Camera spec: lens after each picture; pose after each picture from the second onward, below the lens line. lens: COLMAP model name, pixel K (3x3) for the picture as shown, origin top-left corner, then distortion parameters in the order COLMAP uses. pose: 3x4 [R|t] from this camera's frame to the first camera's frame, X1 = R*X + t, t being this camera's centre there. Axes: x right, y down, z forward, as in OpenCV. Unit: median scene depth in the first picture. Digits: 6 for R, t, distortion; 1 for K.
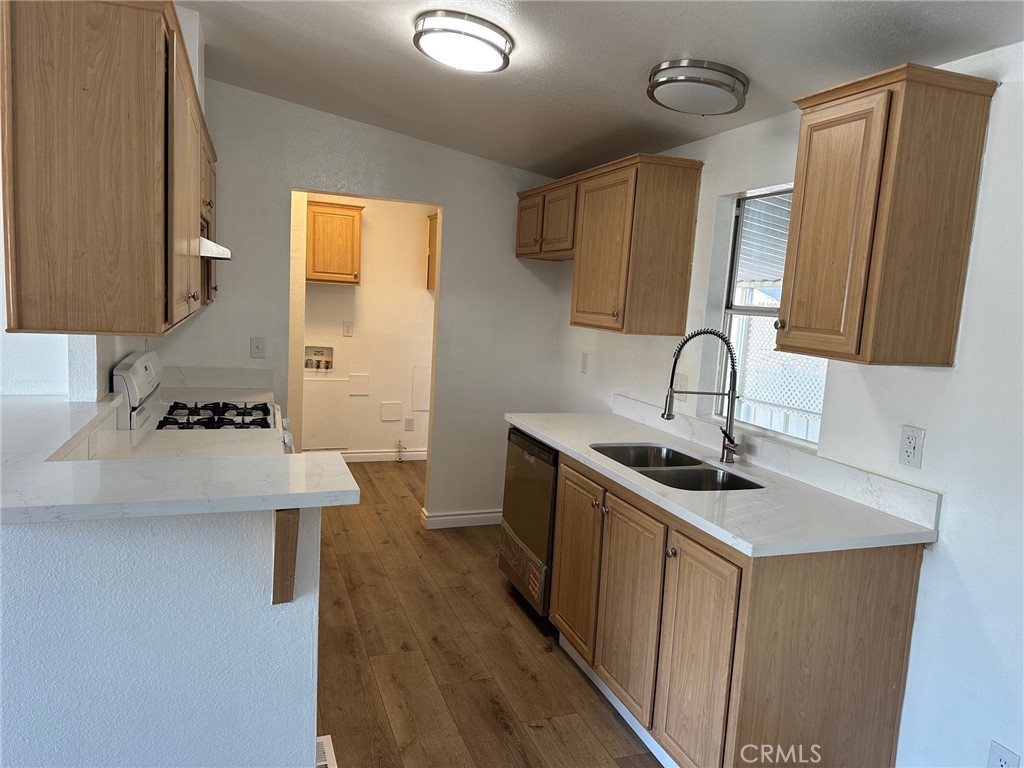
lens RADIAL K [[729.4, 0, 507.4], [0, 729.4, 387.9], [0, 0, 1]] dist [0.065631, -0.063793]
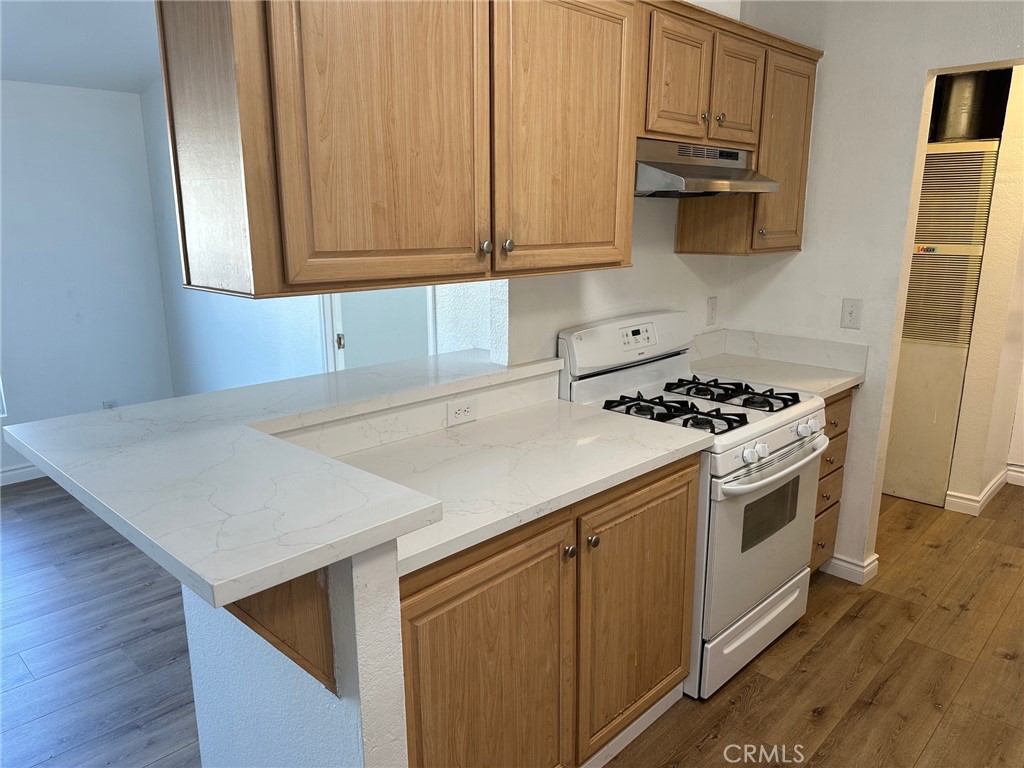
lens RADIAL K [[729.4, 0, 510.6], [0, 729.4, 386.3], [0, 0, 1]] dist [0.065631, -0.063793]
pose [[0.442199, 0.149479, -0.884373, 0.246641], [-0.089250, 0.988454, 0.122445, -0.067245], [0.892465, 0.024786, 0.450434, 0.597367]]
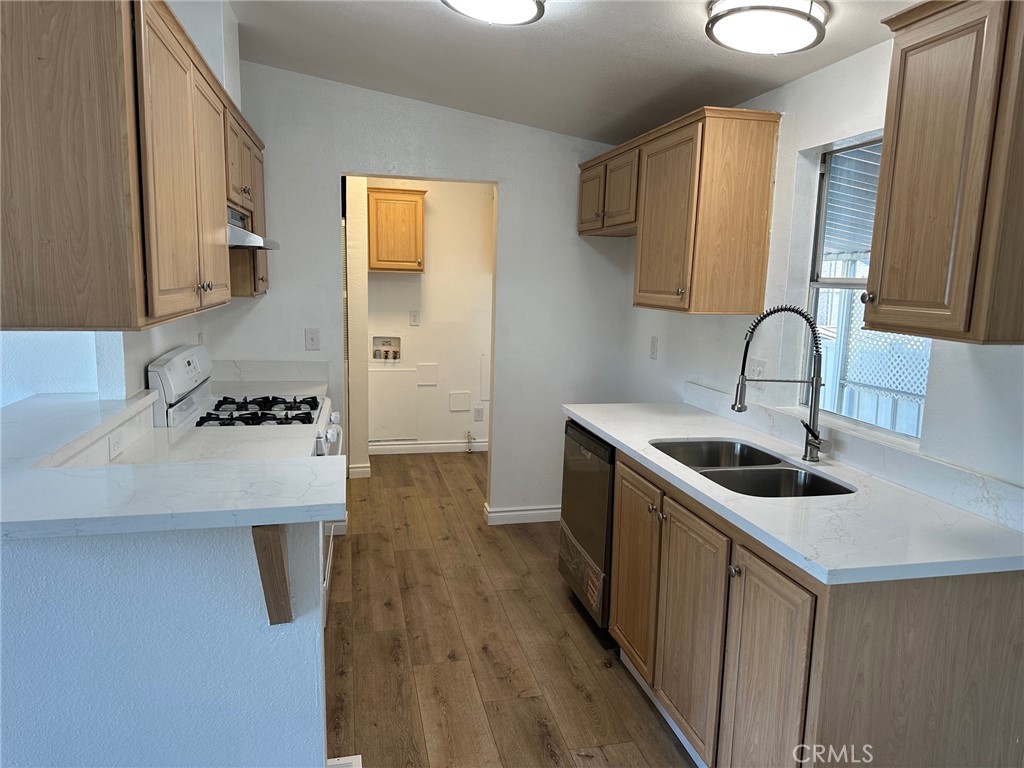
lens RADIAL K [[729.4, 0, 502.5], [0, 729.4, 390.7], [0, 0, 1]] dist [0.065631, -0.063793]
pose [[0.991122, -0.013606, -0.132254, 0.061050], [0.016696, 0.999612, 0.022281, -0.006066], [0.131900, -0.024291, 0.990965, 0.104043]]
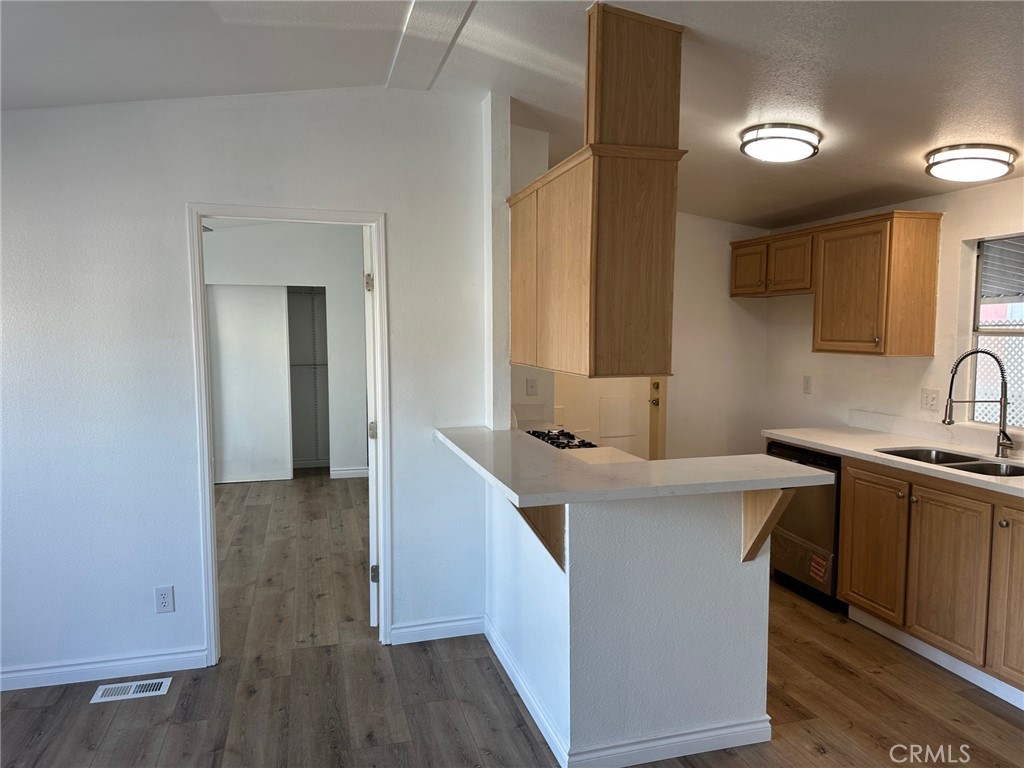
lens RADIAL K [[729.4, 0, 511.3], [0, 729.4, 389.9], [0, 0, 1]] dist [0.065631, -0.063793]
pose [[0.996224, -0.052965, -0.068788, -0.448561], [0.049966, 0.997754, -0.044611, 0.004529], [0.070996, 0.041006, 0.996633, -0.309839]]
